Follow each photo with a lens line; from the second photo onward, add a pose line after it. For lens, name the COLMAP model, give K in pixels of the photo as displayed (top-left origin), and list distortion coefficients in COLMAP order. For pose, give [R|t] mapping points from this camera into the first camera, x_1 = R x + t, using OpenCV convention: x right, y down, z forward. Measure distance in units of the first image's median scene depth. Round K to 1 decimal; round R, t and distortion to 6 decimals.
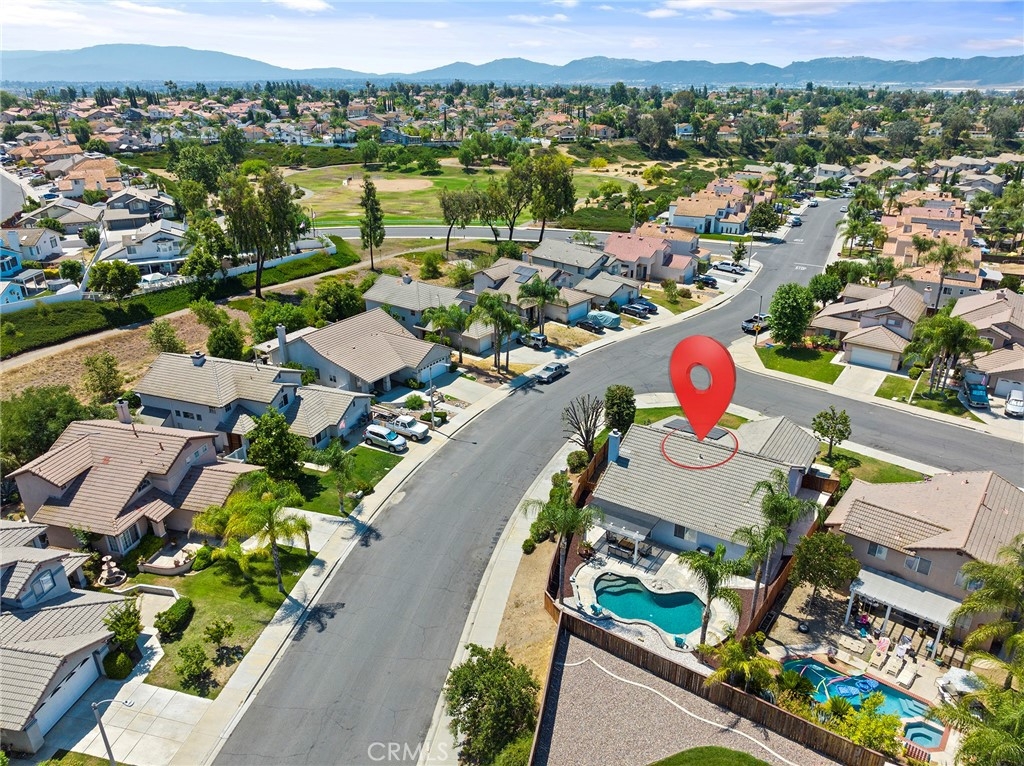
lens RADIAL K [[710.6, 0, 512.0], [0, 710.6, 383.0], [0, 0, 1]] dist [-0.036519, 0.002034]
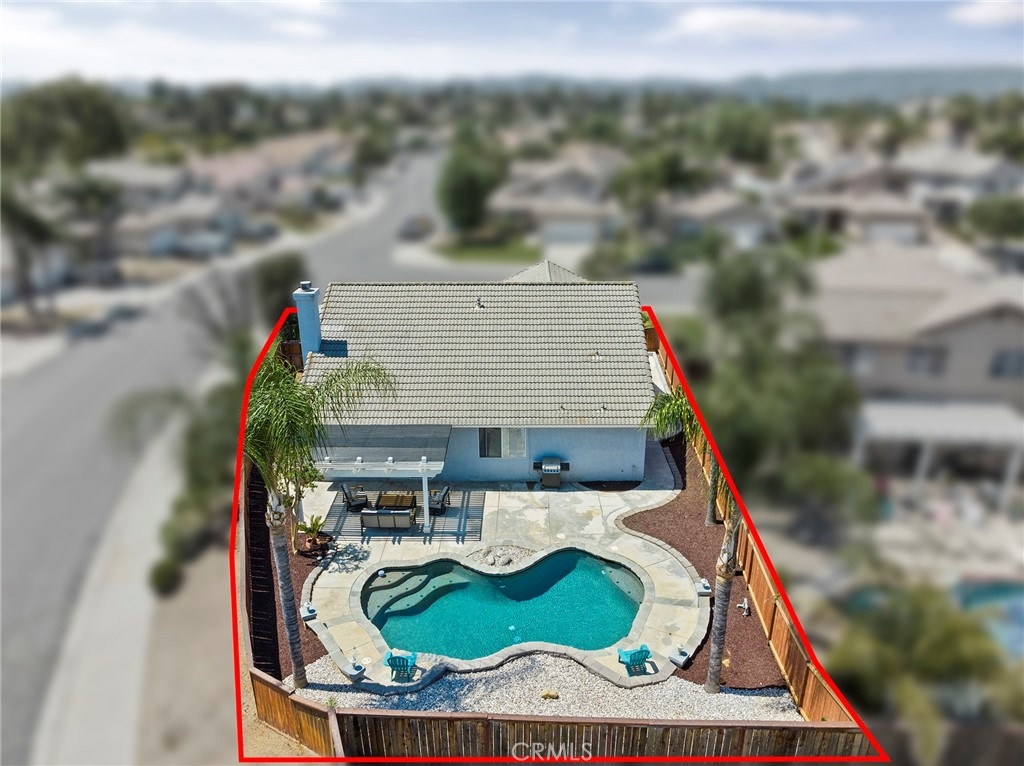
lens RADIAL K [[719.4, 0, 512.0], [0, 719.4, 383.0], [0, 0, 1]] dist [-0.028153, -0.006747]
pose [[0.839798, -0.198439, 0.505333, 0.006772], [0.213280, 0.976559, 0.029040, 0.160100], [-0.499251, 0.083390, 0.862435, 0.571518]]
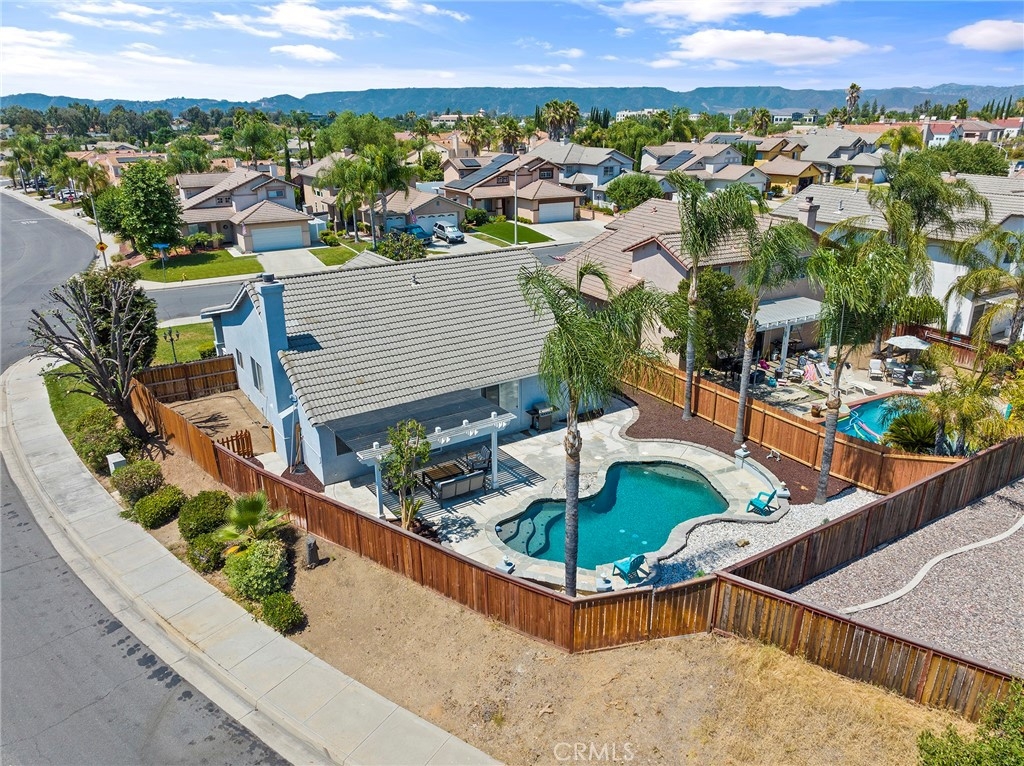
lens RADIAL K [[717.3, 0, 512.0], [0, 717.3, 383.0], [0, 0, 1]] dist [-0.019273, -0.000646]
pose [[0.390290, -0.319073, 0.863636, -0.207059], [0.363610, 0.915195, 0.173800, 0.113694], [-0.845850, 0.246194, 0.473209, 0.750935]]
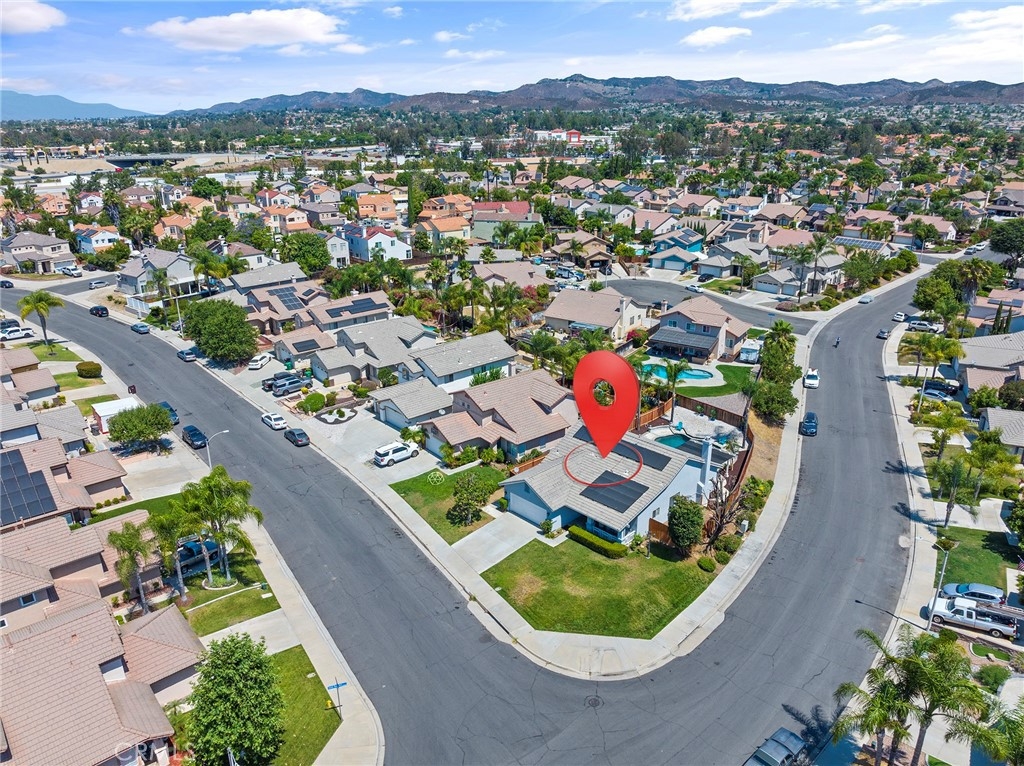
lens RADIAL K [[717.3, 0, 512.0], [0, 717.3, 383.0], [0, 0, 1]] dist [-0.019273, -0.000646]
pose [[-0.978849, -0.065481, 0.193821, 0.265802], [0.086475, 0.726169, 0.682057, -0.936900], [-0.185409, 0.684391, -0.705147, 2.023710]]
